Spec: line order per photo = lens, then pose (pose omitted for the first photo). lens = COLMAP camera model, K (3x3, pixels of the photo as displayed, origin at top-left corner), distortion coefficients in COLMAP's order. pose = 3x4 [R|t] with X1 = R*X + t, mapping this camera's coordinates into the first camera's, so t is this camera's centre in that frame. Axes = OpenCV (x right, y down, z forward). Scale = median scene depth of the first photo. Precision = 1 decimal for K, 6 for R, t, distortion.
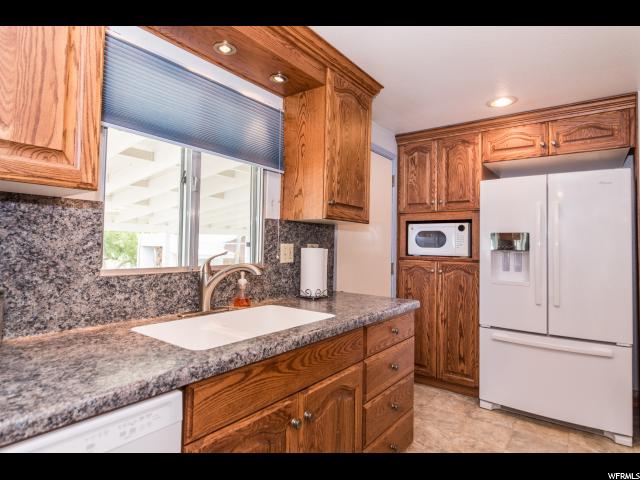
lens RADIAL K [[364.4, 0, 320.0], [0, 364.4, 240.0], [0, 0, 1]] dist [-0.001326, -0.000438]
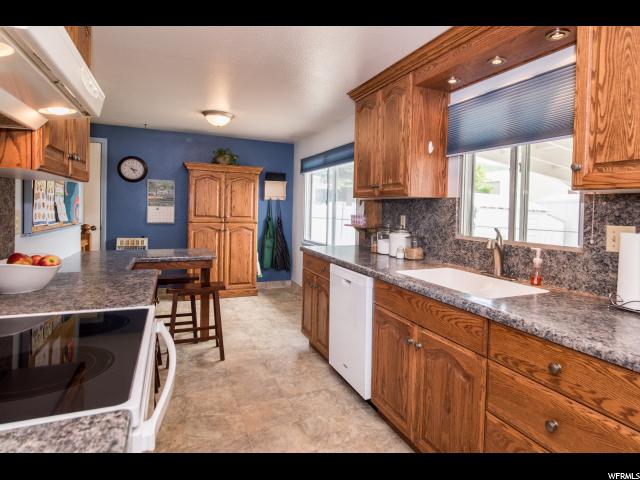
lens RADIAL K [[380.6, 0, 354.4], [0, 380.6, 220.0], [0, 0, 1]] dist [0.001719, -0.000025]
pose [[-0.470320, -0.006808, -0.882469, 0.831675], [-0.020079, 0.999794, 0.002989, 0.006934], [0.882267, 0.019125, -0.470360, 0.898369]]
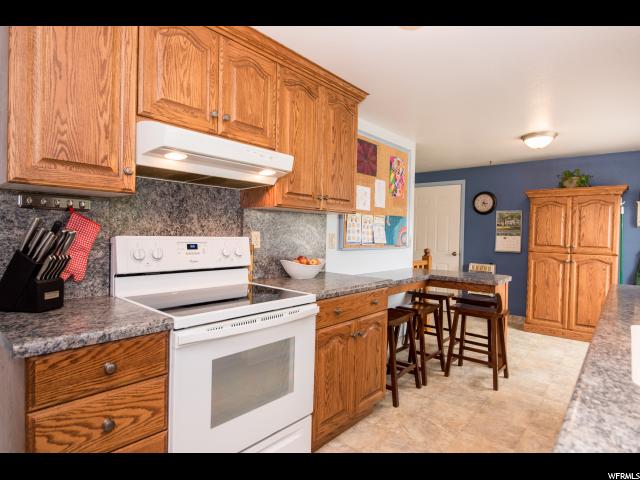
lens RADIAL K [[361.8, 0, 320.0], [0, 361.8, 240.0], [0, 0, 1]] dist [0.002087, 0.000226]
pose [[-0.995189, -0.041220, 0.088877, 0.323866], [-0.041227, 0.999148, 0.001765, 0.026490], [-0.088874, -0.001907, -0.996041, 1.178317]]
